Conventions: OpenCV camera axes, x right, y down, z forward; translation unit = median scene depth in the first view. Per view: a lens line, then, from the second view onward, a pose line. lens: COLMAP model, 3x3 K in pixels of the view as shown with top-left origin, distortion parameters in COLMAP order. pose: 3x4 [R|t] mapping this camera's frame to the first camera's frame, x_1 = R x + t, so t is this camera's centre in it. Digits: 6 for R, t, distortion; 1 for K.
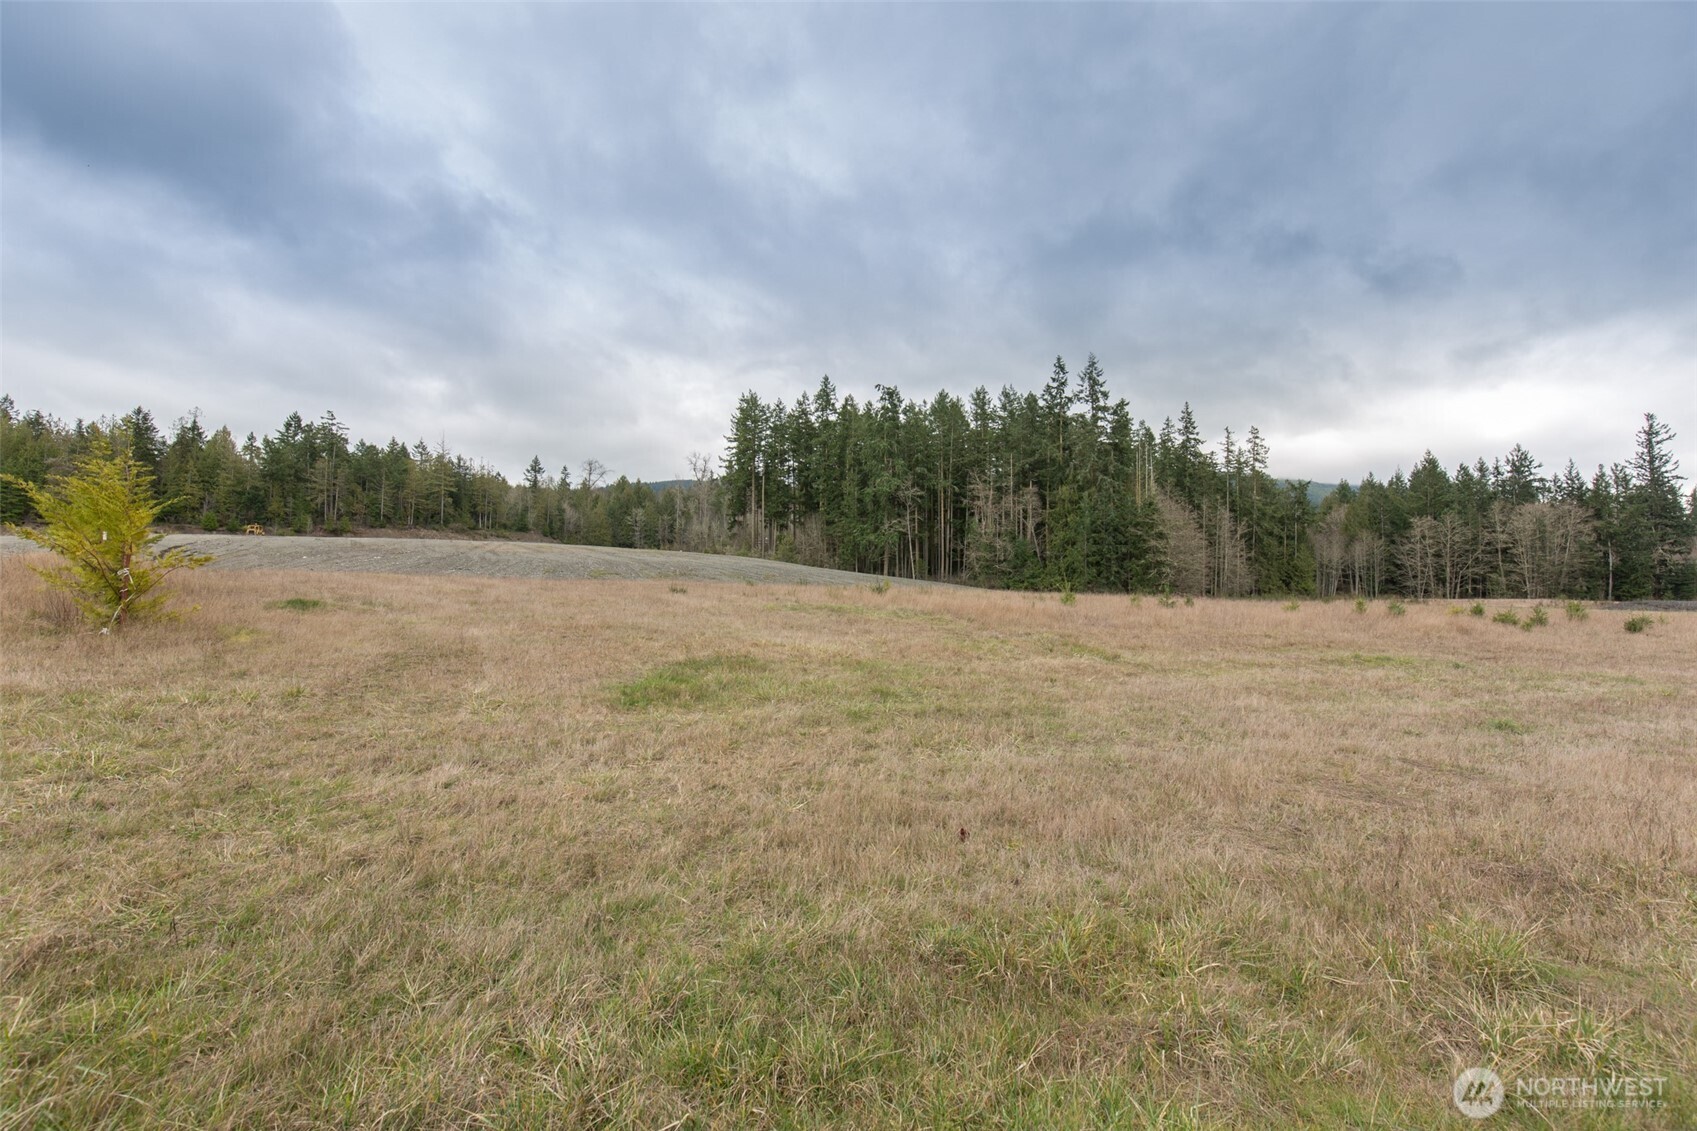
lens RADIAL K [[753.8, 0, 852.1], [0, 753.8, 563.8], [0, 0, 1]] dist [0.011735, -0.010621]
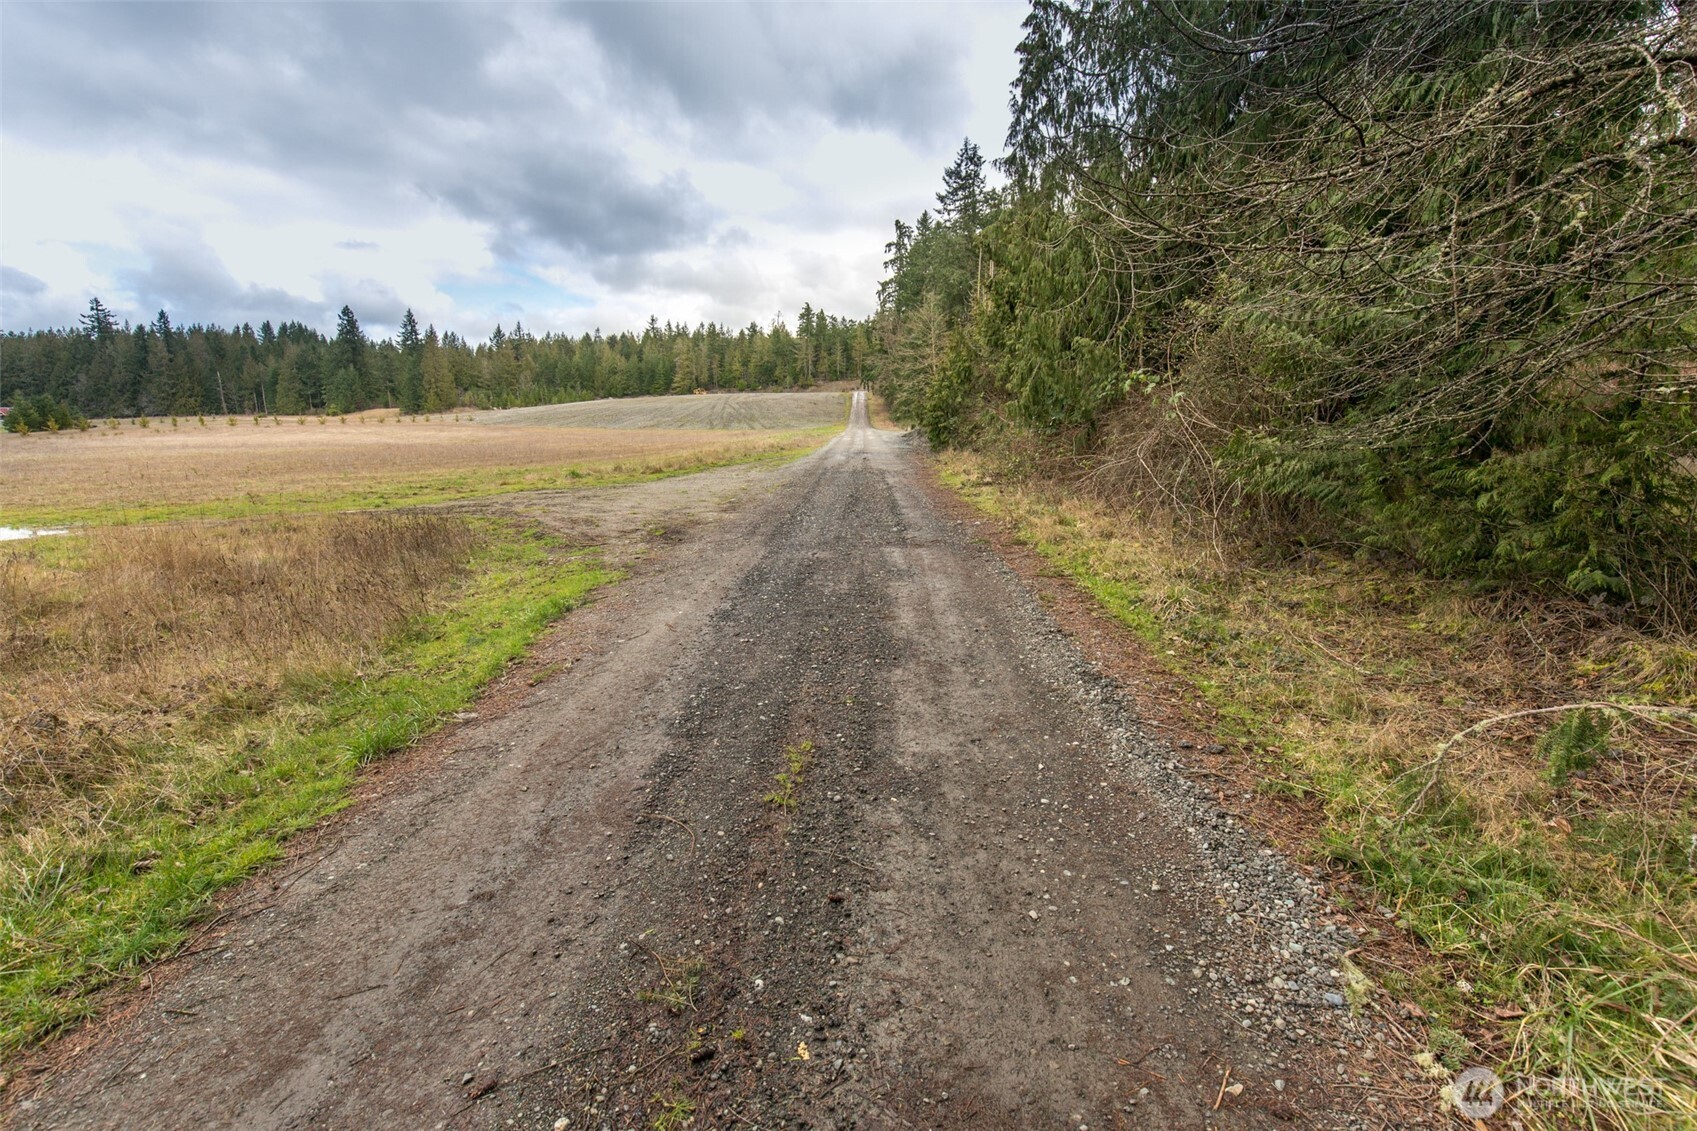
lens RADIAL K [[753.8, 0, 853.1], [0, 753.8, 572.5], [0, 0, 1]] dist [0.011735, -0.010621]
pose [[0.527303, 0.149910, -0.836349, 0.786057], [0.048507, 0.977397, 0.205774, 0.018360], [0.848292, -0.149074, 0.508112, 0.280050]]
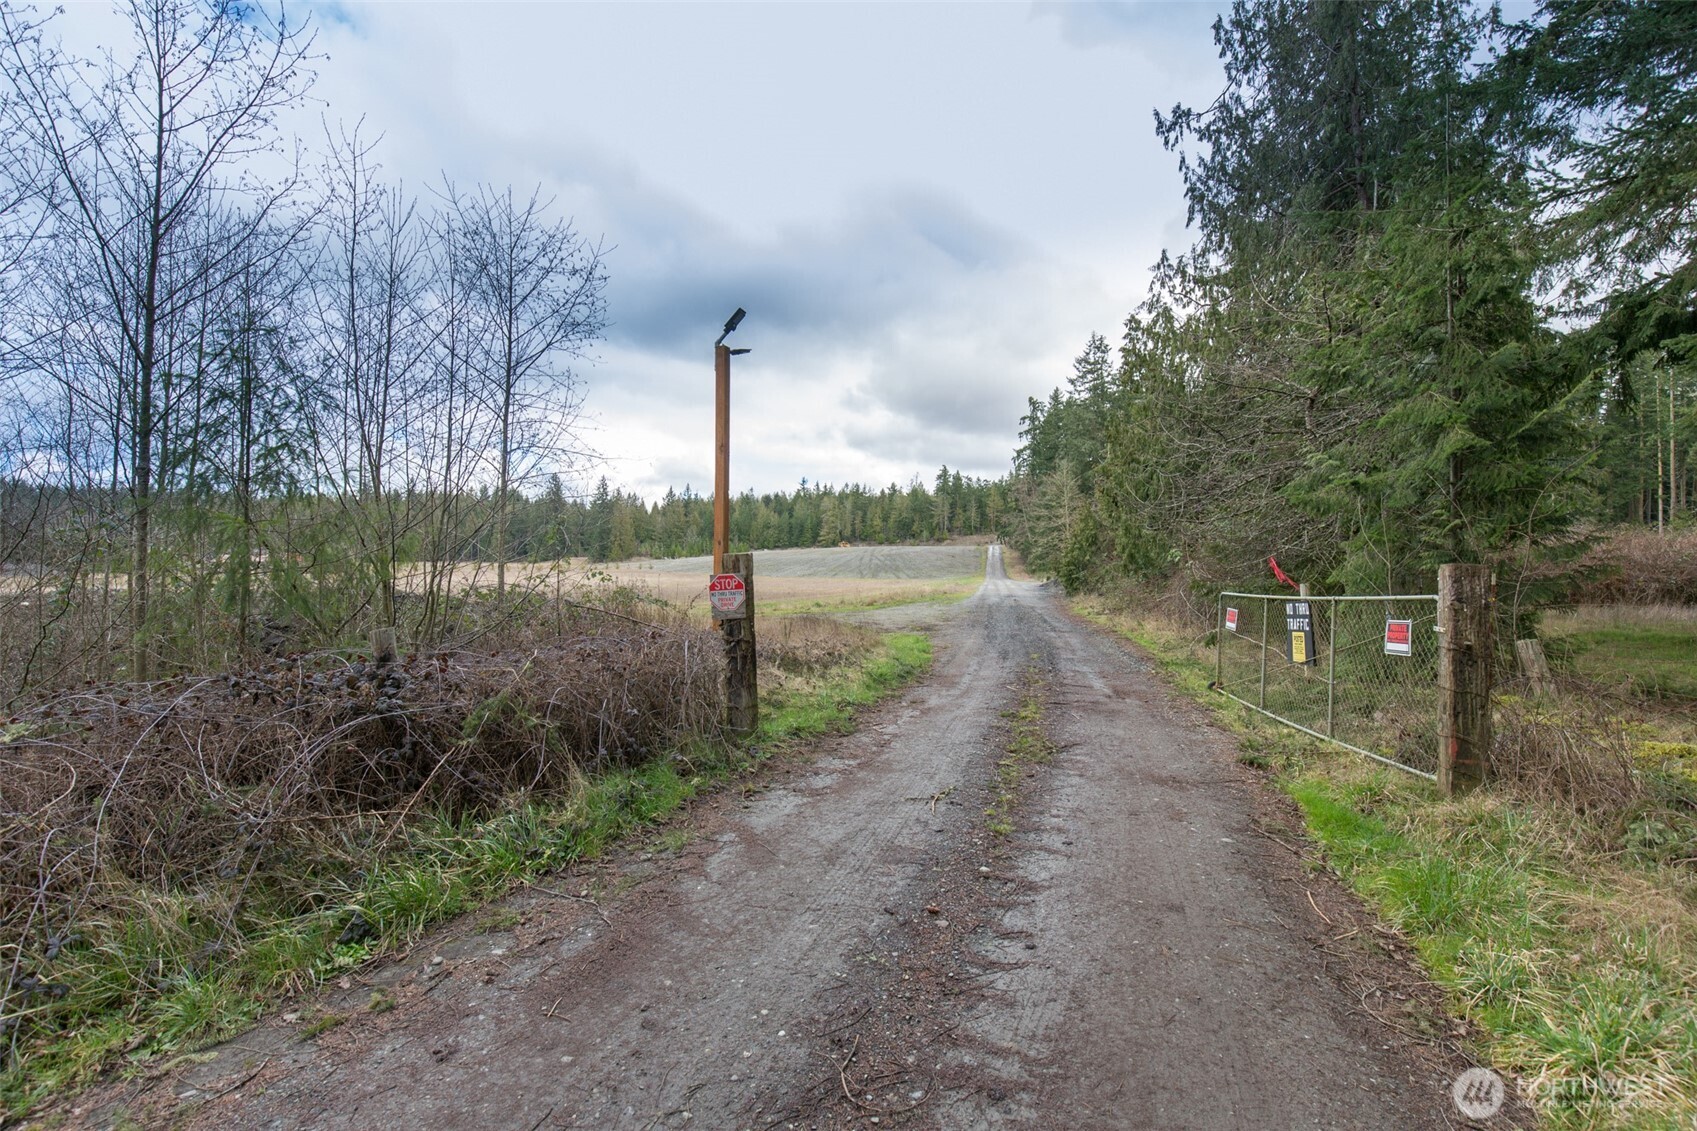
lens RADIAL K [[753.8, 0, 848.7], [0, 753.8, 566.3], [0, 0, 1]] dist [0.011735, -0.010621]
pose [[0.369938, -0.018970, -0.928863, 0.835329], [0.036959, 0.999301, -0.005689, 0.017631], [0.928321, -0.032225, 0.370380, 0.241202]]
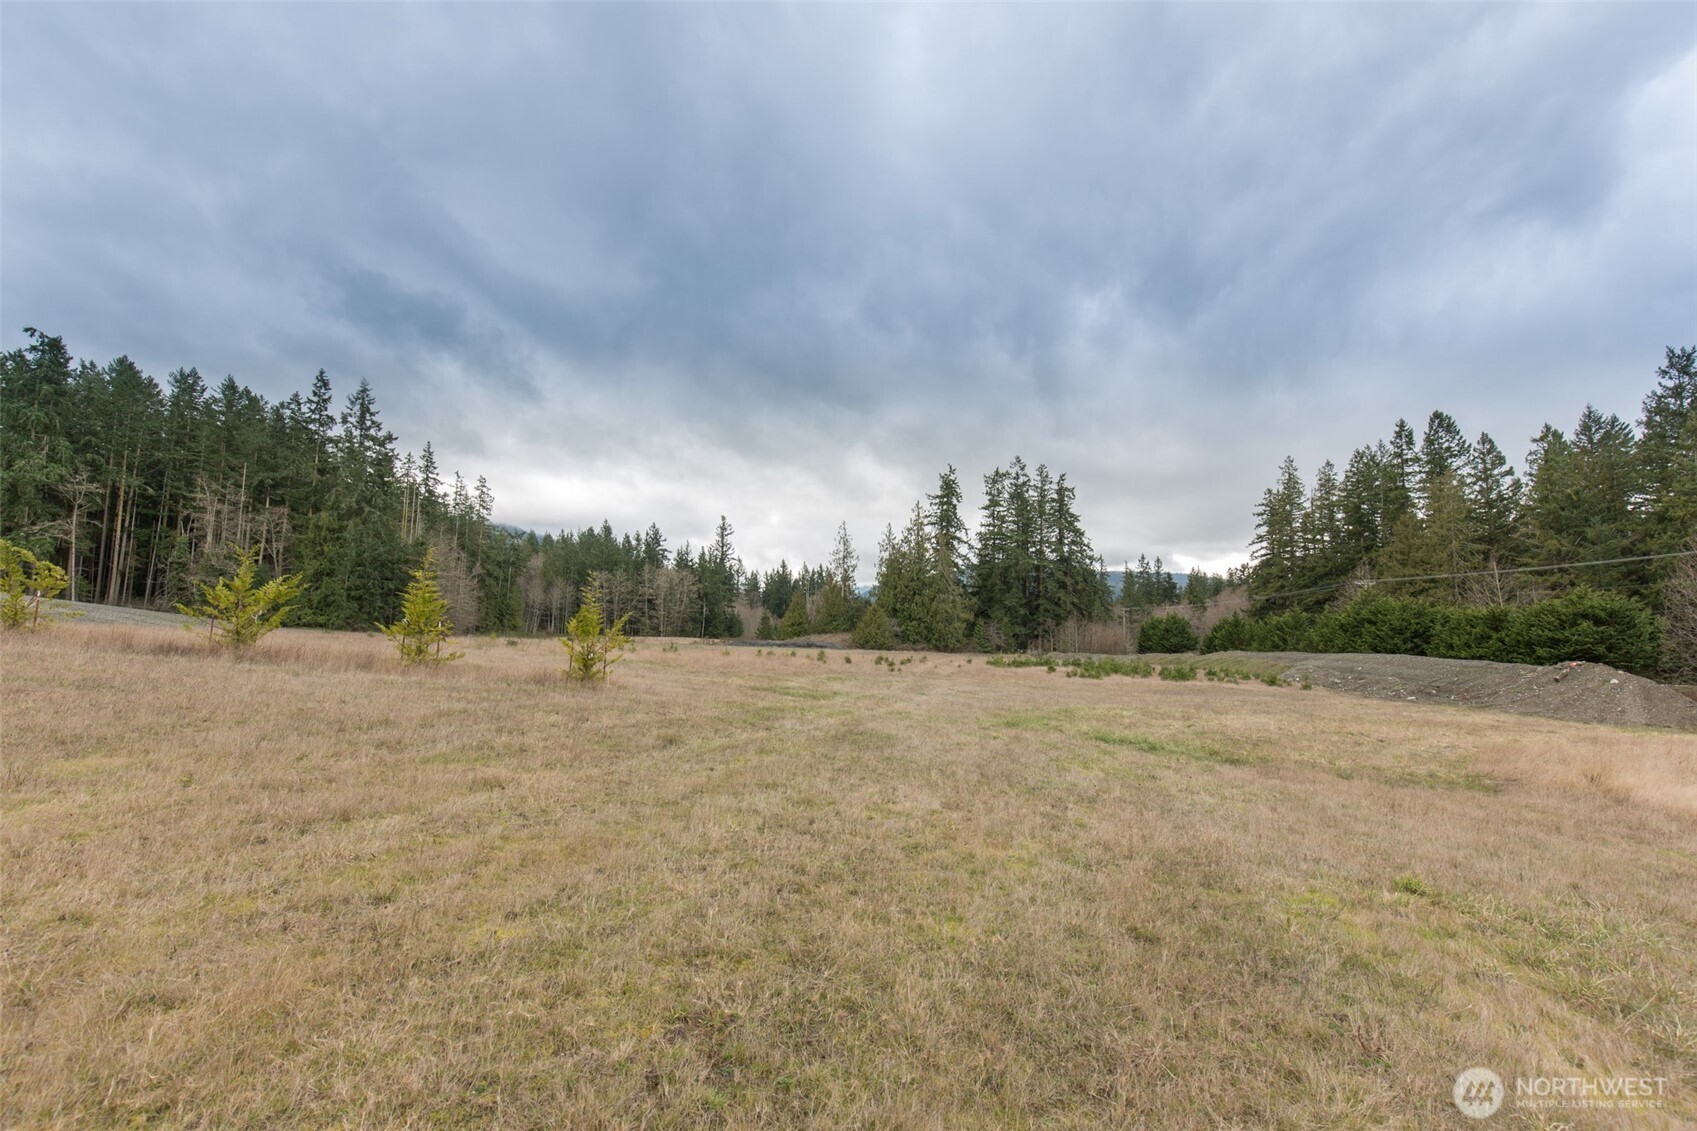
lens RADIAL K [[753.8, 0, 848.0], [0, 753.8, 569.7], [0, 0, 1]] dist [0.011735, -0.010621]
pose [[0.520153, 0.083283, 0.850003, -0.119616], [-0.054956, 0.996436, -0.064000, -0.005949], [-0.852303, -0.013423, 0.522876, -0.025094]]
